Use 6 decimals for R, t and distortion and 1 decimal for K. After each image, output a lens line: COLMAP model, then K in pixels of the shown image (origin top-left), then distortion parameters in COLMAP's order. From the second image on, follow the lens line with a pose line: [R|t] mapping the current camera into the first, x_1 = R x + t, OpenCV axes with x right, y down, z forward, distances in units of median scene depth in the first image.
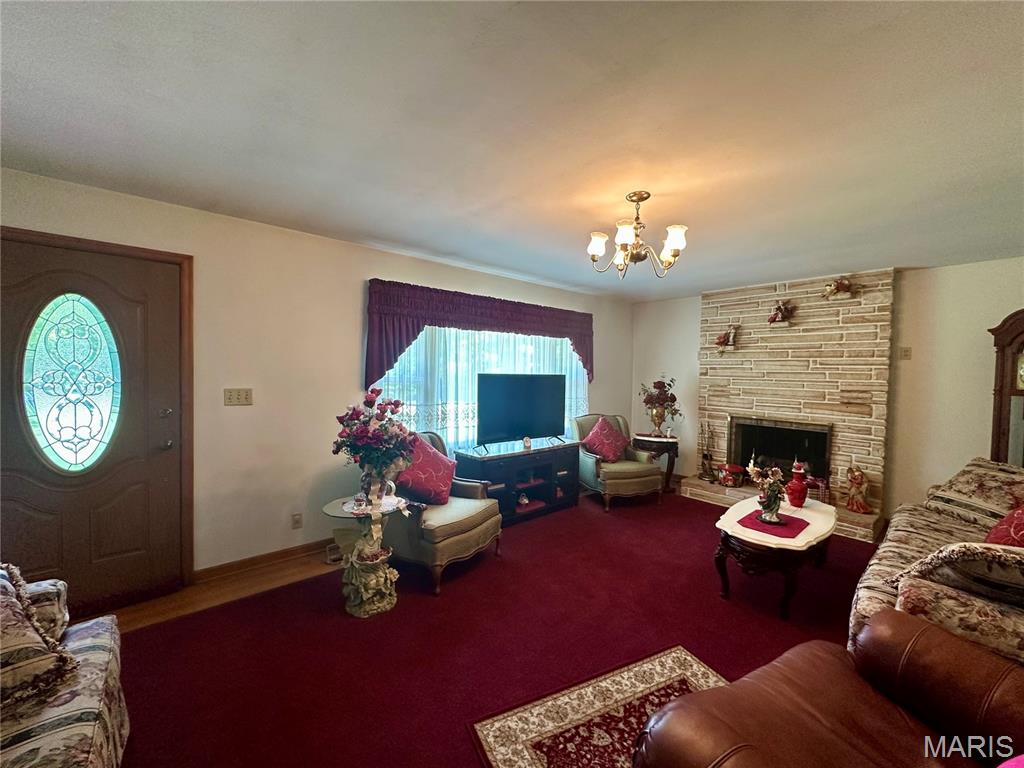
lens RADIAL K [[408.6, 0, 509.9], [0, 408.6, 381.7], [0, 0, 1]] dist [-0.004444, 0.001426]
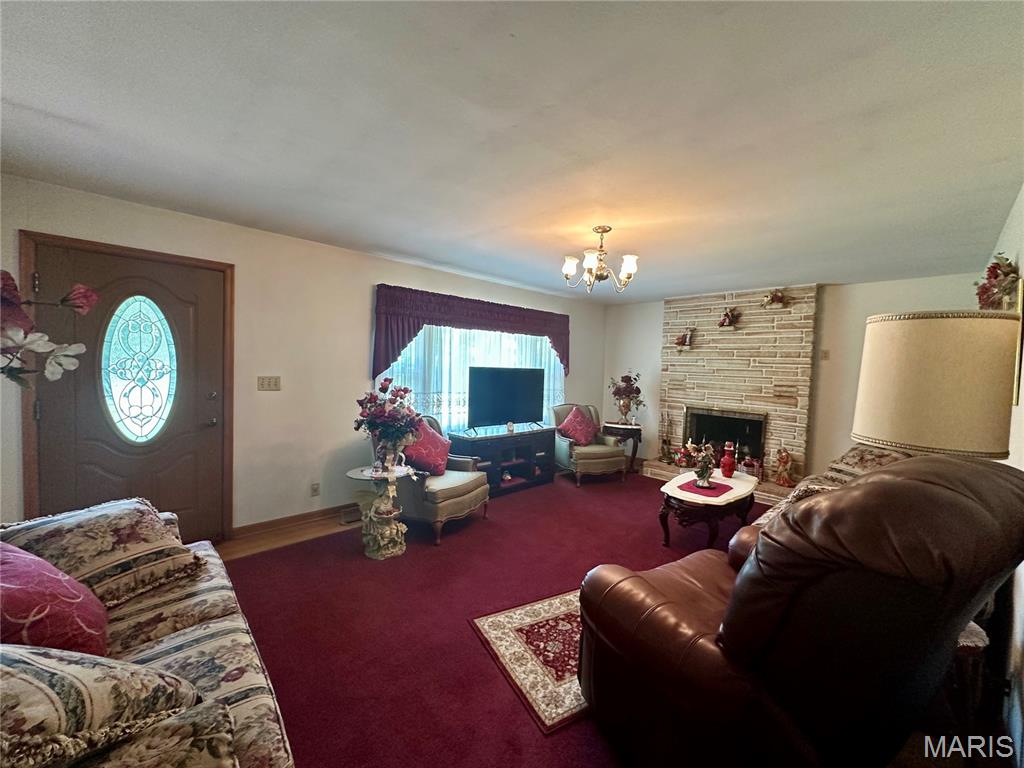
lens RADIAL K [[408.6, 0, 510.4], [0, 408.6, 381.2], [0, 0, 1]] dist [-0.004444, 0.001426]
pose [[0.998703, 0.012611, 0.049323, -0.016242], [-0.013279, 0.999824, 0.013245, 0.004167], [-0.049147, -0.013883, 0.998695, -0.148755]]
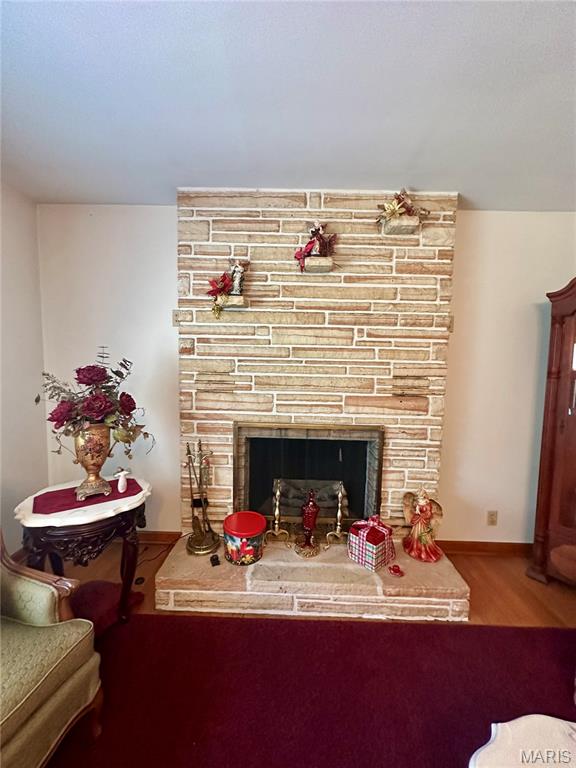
lens RADIAL K [[306.5, 0, 289.4], [0, 306.5, 386.6], [0, 0, 1]] dist [-0.004444, 0.001426]
pose [[0.665444, -0.067360, 0.743402, 0.324746], [0.011365, 0.996719, 0.080141, -0.003528], [-0.746362, -0.044881, 0.664026, 0.778714]]
